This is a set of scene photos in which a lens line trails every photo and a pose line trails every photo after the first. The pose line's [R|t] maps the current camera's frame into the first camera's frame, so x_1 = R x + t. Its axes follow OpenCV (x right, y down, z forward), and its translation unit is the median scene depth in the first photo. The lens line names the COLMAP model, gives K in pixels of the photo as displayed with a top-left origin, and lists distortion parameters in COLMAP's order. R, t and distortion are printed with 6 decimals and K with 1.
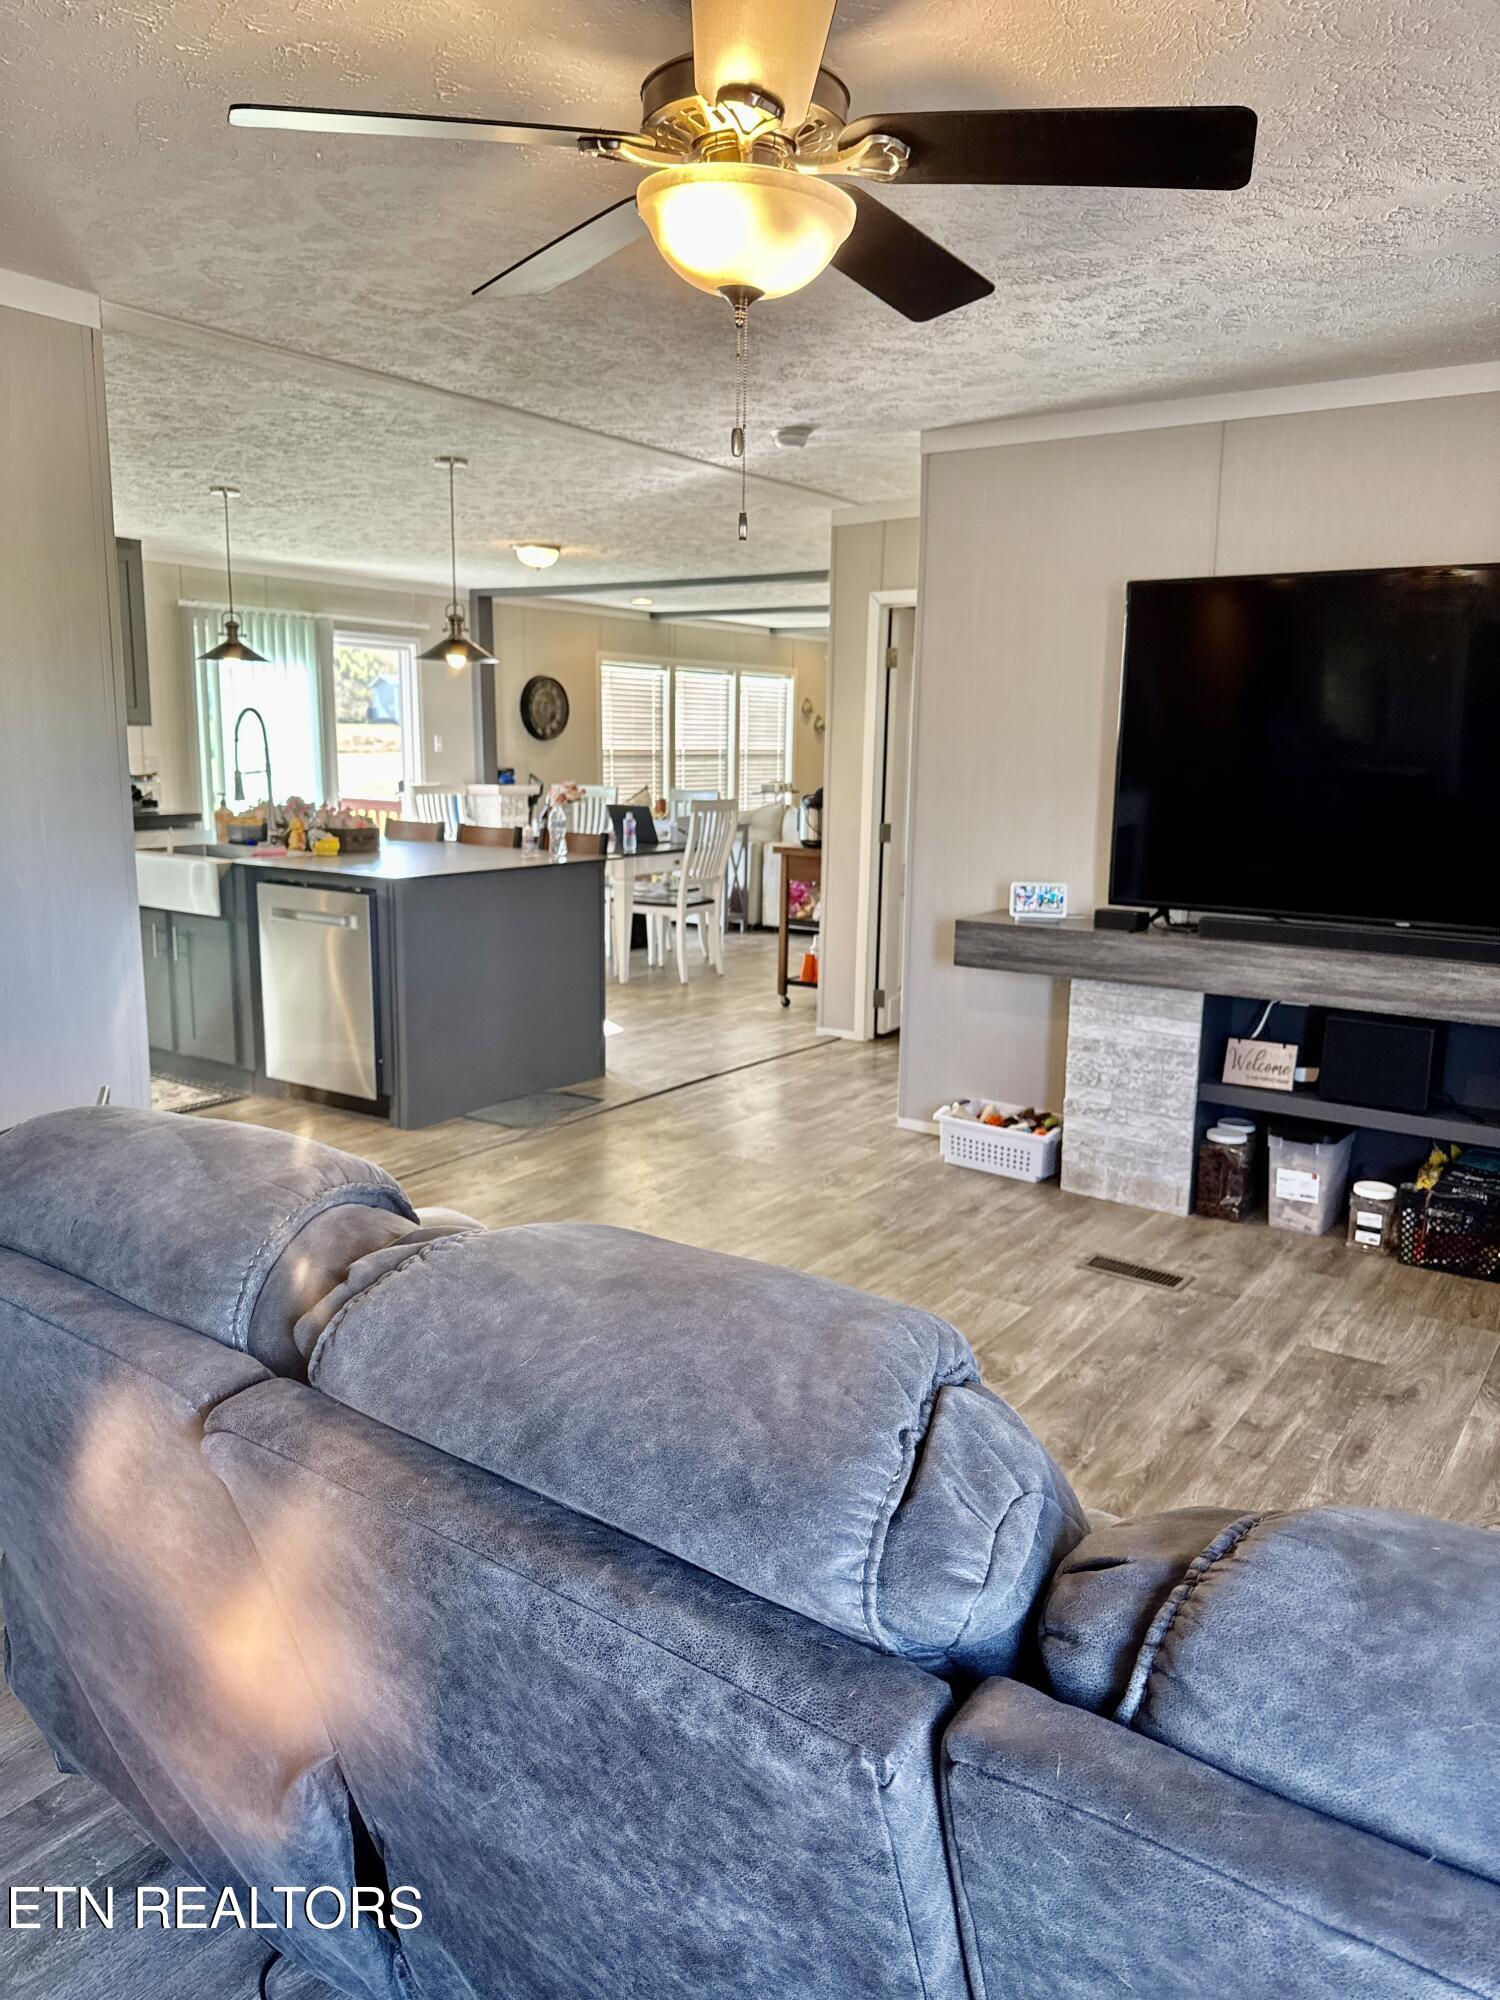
lens RADIAL K [[1403.4, 0, 755.7], [0, 1403.4, 1005.4], [0, 0, 1]] dist [0.072188, -0.082845]
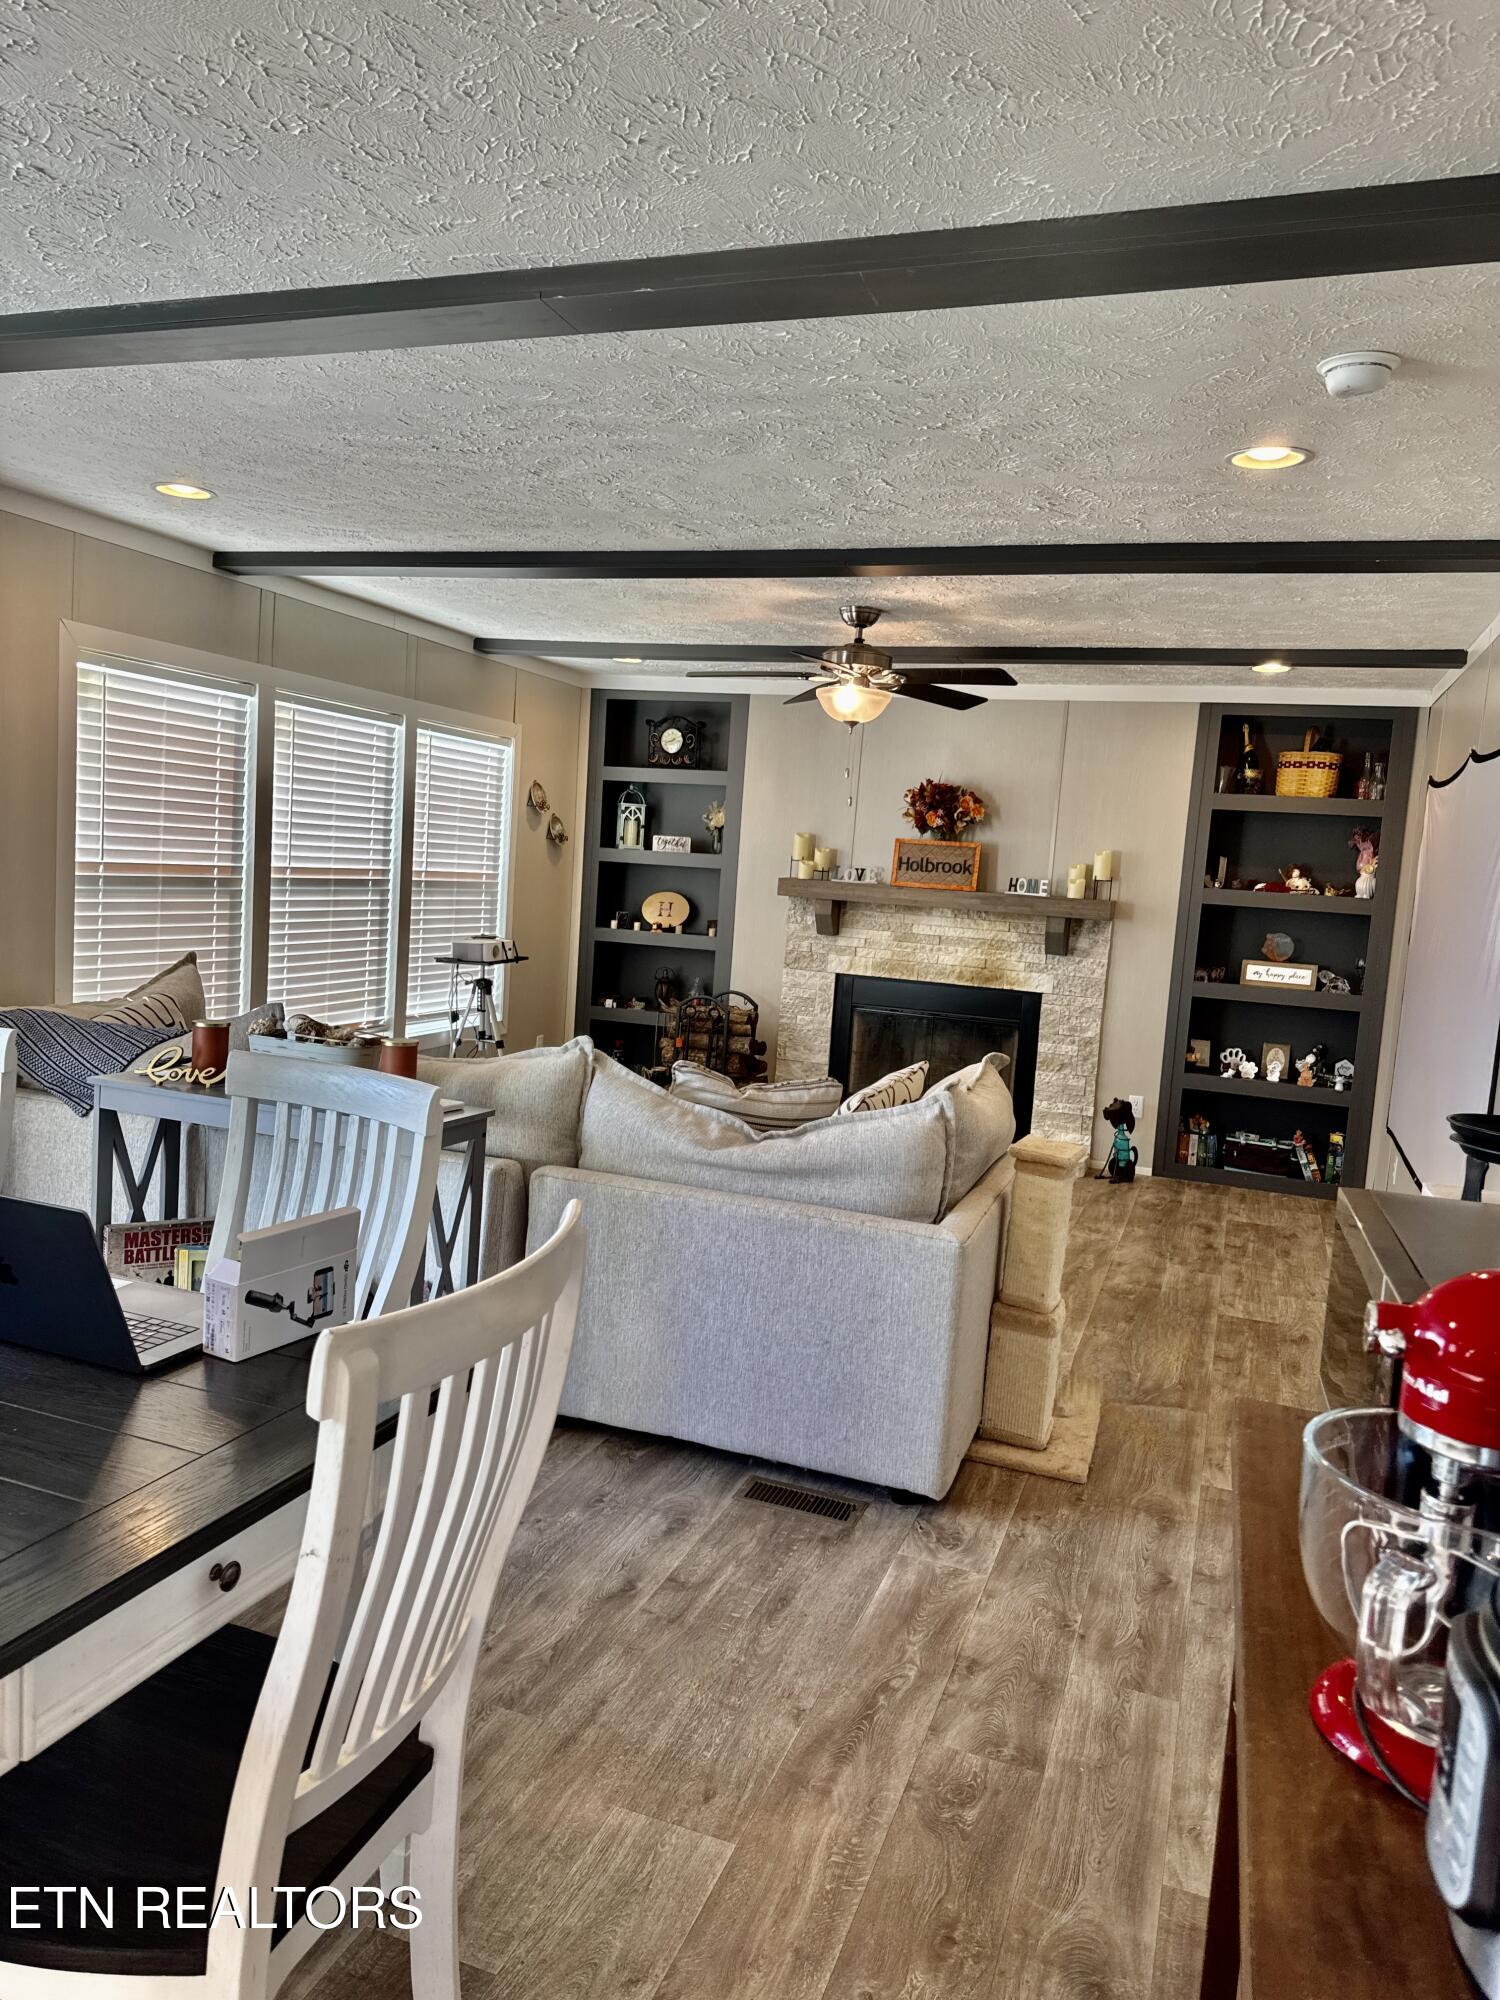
lens RADIAL K [[1403.4, 0, 735.5], [0, 1403.4, 1004.9], [0, 0, 1]] dist [0.072188, -0.082845]
pose [[0.967172, 0.023381, 0.253045, -0.045951], [-0.004212, 0.997097, -0.076031, -0.178306], [-0.254088, 0.072469, 0.964462, 0.901639]]
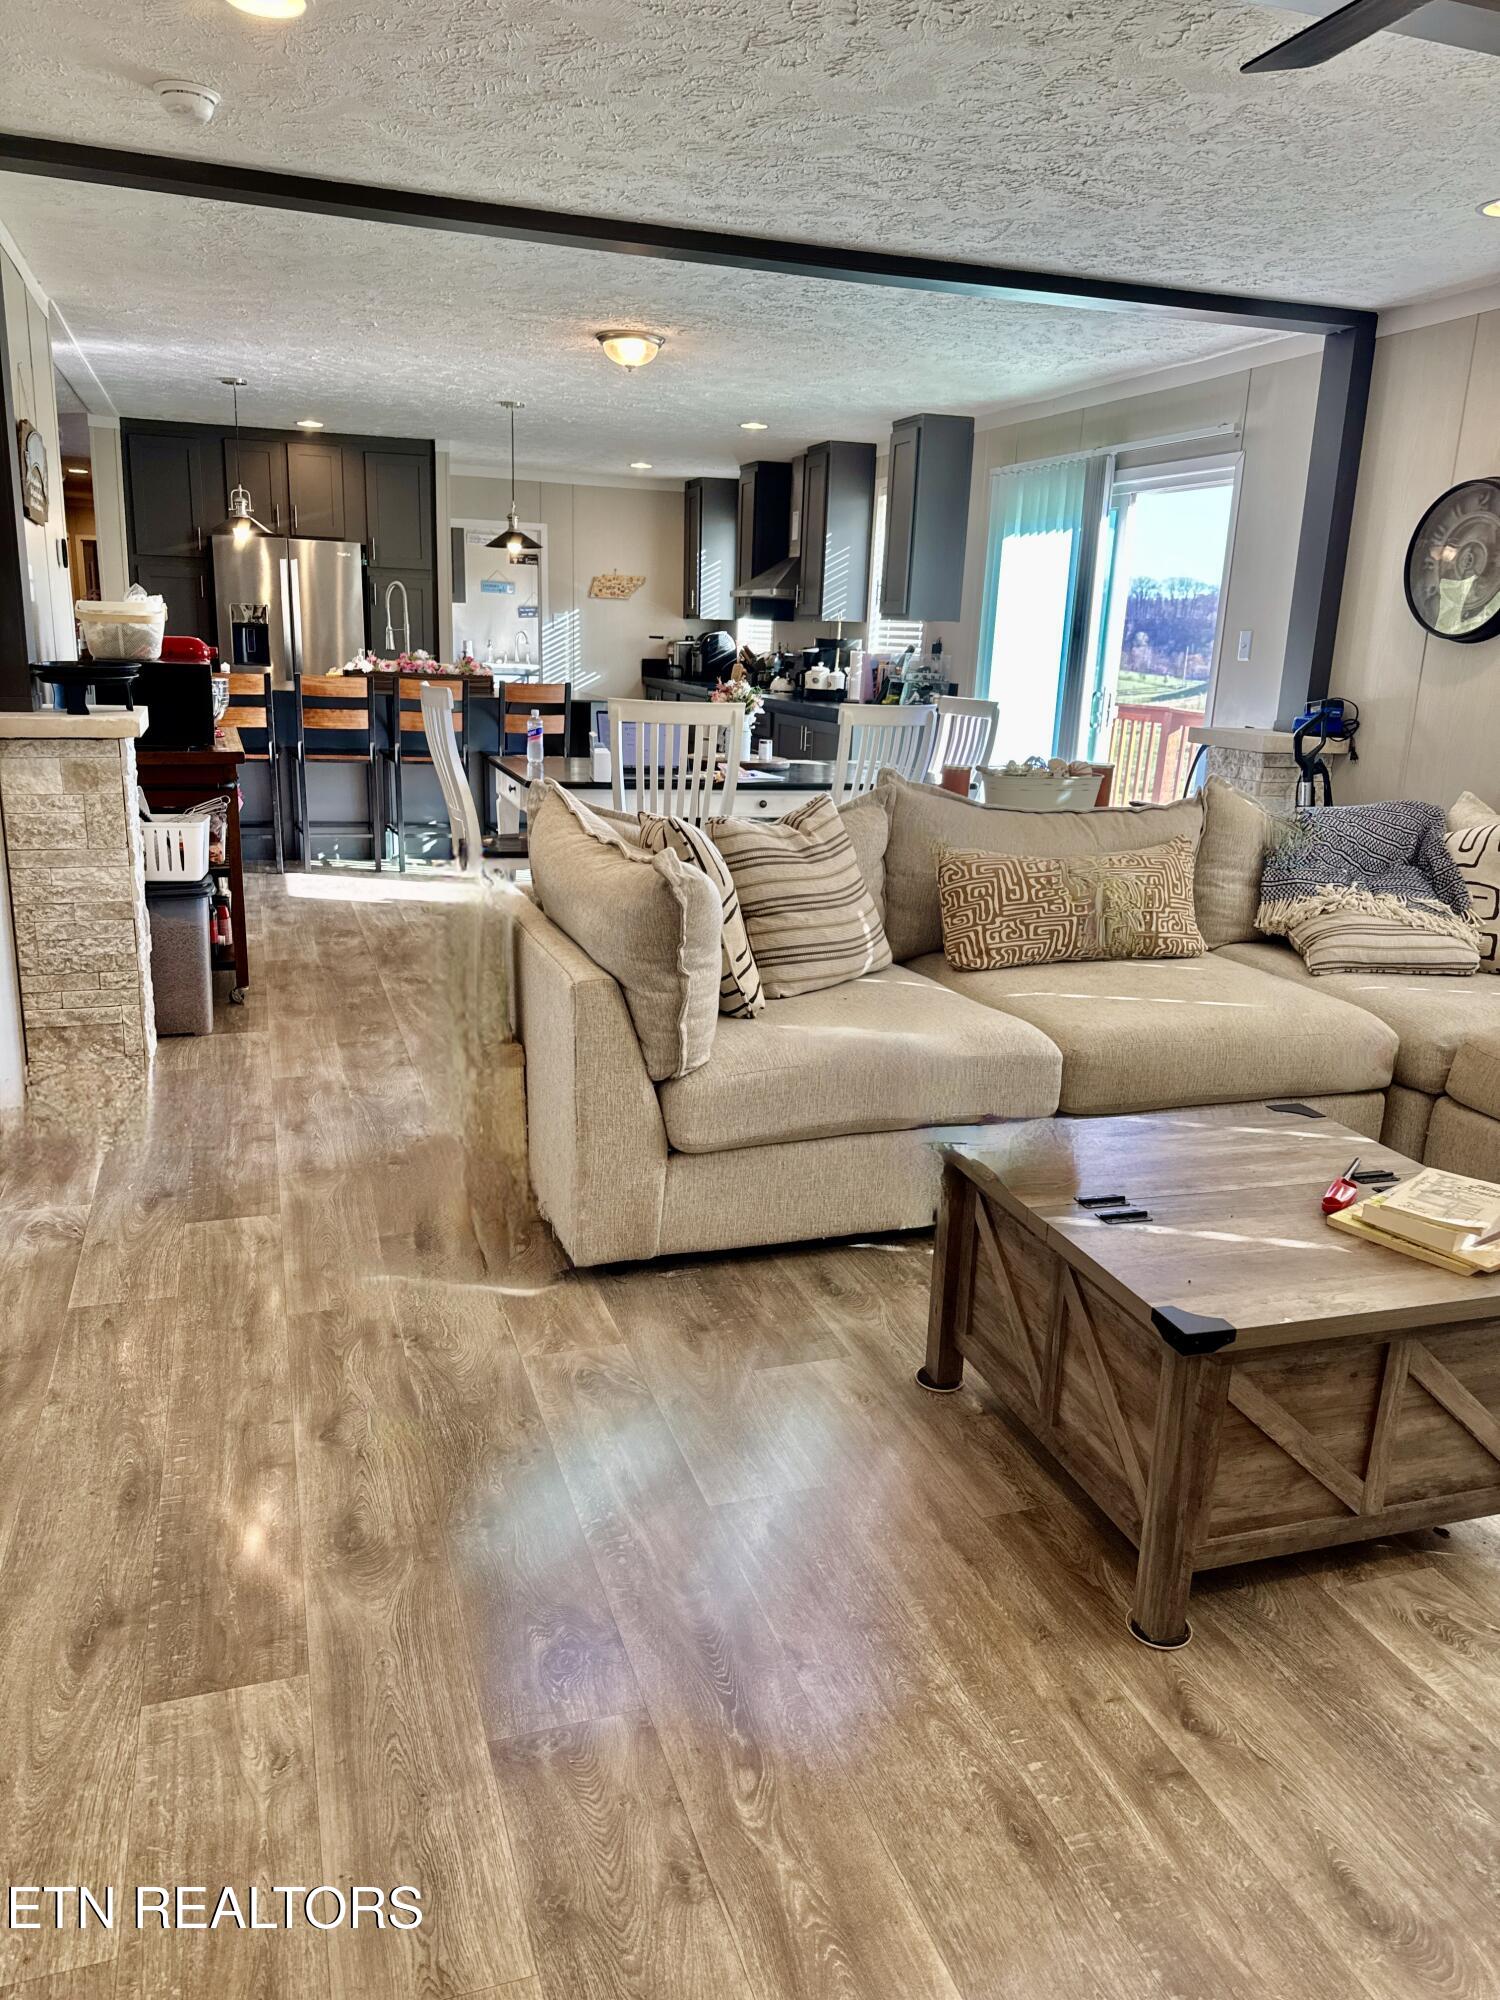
lens RADIAL K [[1403.4, 0, 747.1], [0, 1403.4, 1007.9], [0, 0, 1]] dist [0.072188, -0.082845]
pose [[-0.589214, 0.169607, -0.789975, 1.772196], [-0.202117, 0.915695, 0.347350, -0.568010], [0.782289, 0.364331, -0.505260, 3.473155]]
